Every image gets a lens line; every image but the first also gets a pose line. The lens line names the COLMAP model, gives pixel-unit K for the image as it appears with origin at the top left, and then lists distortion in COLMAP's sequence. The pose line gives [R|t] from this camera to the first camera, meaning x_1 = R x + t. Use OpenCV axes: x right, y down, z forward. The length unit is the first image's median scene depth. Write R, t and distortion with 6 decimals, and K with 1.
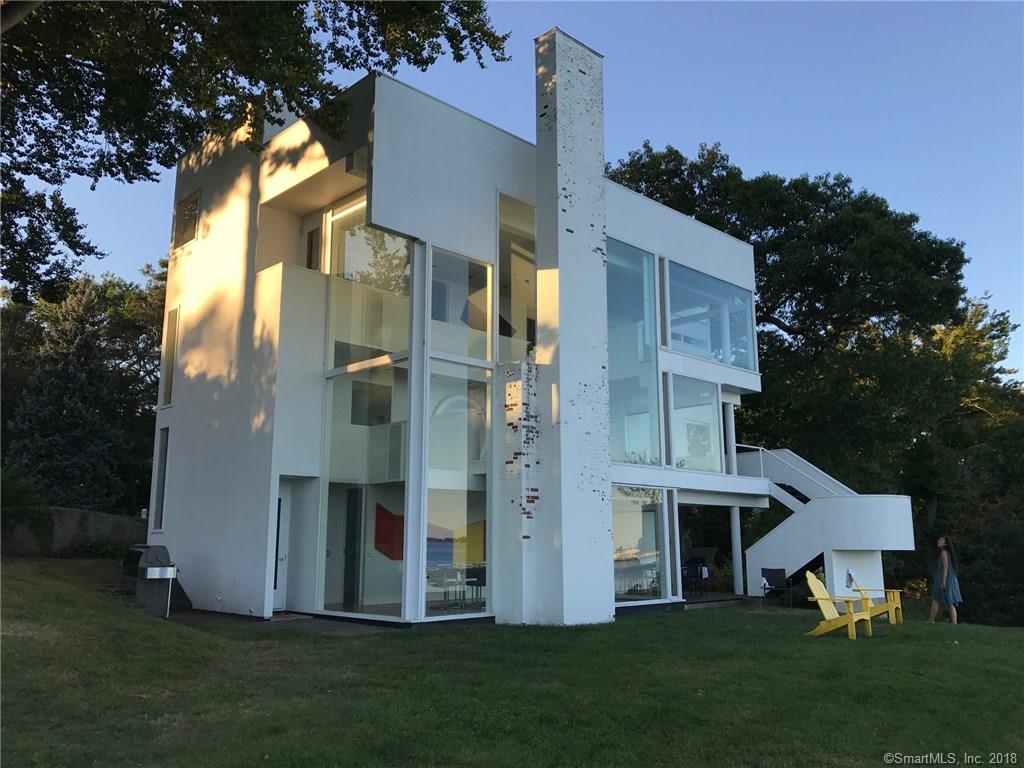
lens RADIAL K [[841.2, 0, 512.0], [0, 841.2, 384.0], [0, 0, 1]] dist [0.056744, 0.001679]
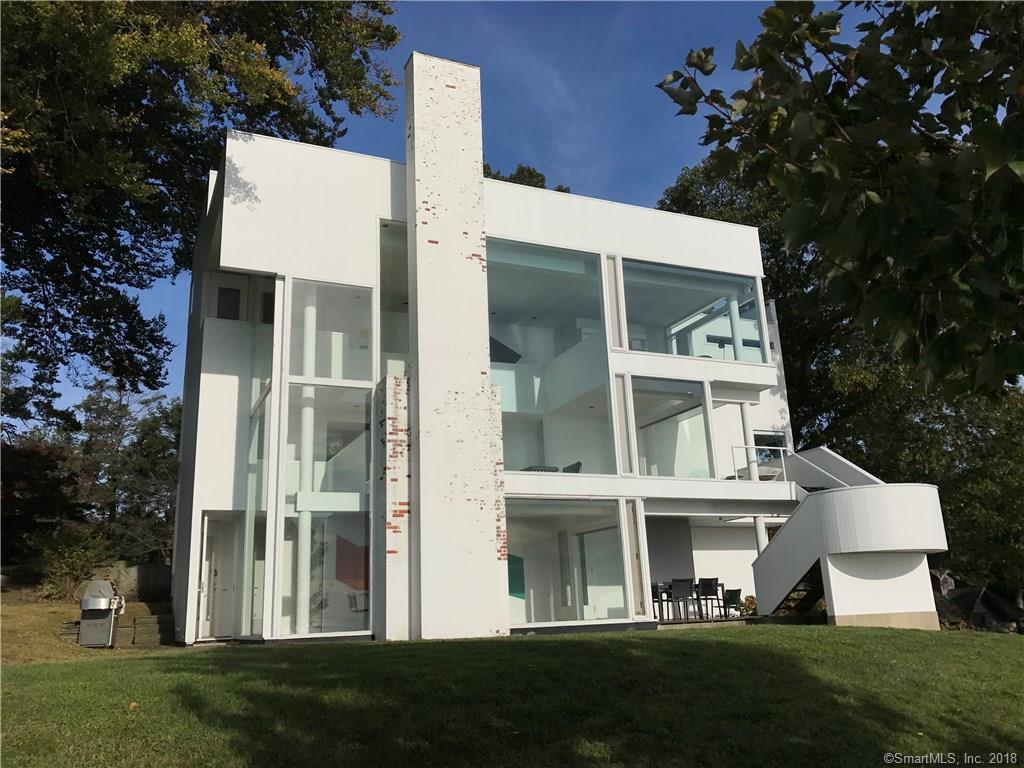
lens RADIAL K [[841.2, 0, 512.0], [0, 841.2, 384.0], [0, 0, 1]] dist [0.056744, 0.001679]
pose [[0.934336, -0.128612, -0.332378, 0.396305], [0.104498, 0.990488, -0.089514, 0.071529], [0.340729, 0.048903, 0.938889, 0.087707]]
